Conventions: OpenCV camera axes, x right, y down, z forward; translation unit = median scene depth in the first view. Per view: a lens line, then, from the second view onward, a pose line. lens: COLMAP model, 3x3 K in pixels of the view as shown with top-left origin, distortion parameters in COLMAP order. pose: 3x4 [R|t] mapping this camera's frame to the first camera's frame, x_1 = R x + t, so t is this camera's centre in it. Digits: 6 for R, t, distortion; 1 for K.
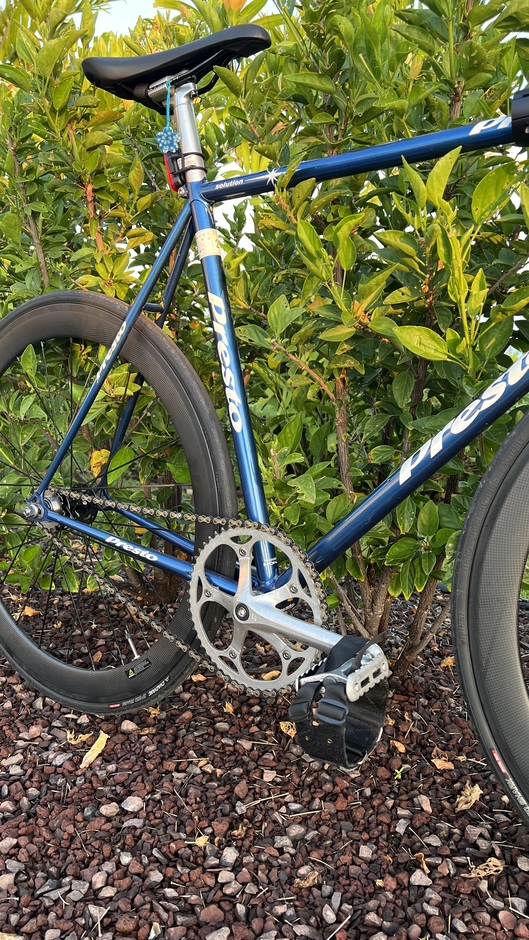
lens RADIAL K [[714.2, 0, 262.5], [0, 714.2, 477.1], [0, 0, 1]] dist [0.031272, -0.042315]
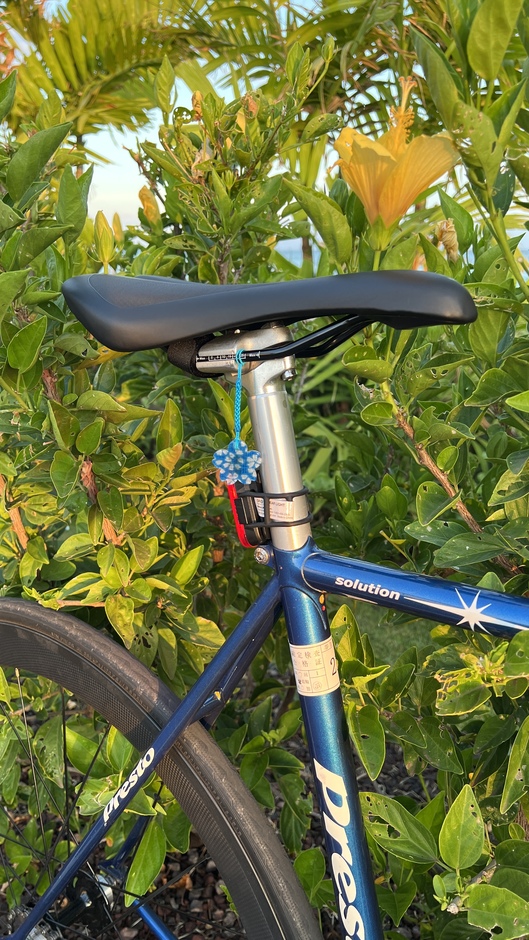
lens RADIAL K [[714.2, 0, 262.5], [0, 714.2, 477.1], [0, 0, 1]] dist [0.031272, -0.042315]
pose [[0.999578, 0.007045, -0.028192, -0.099253], [-0.003853, 0.993732, 0.111722, -0.512403], [0.028802, -0.111566, 0.993340, 0.506948]]
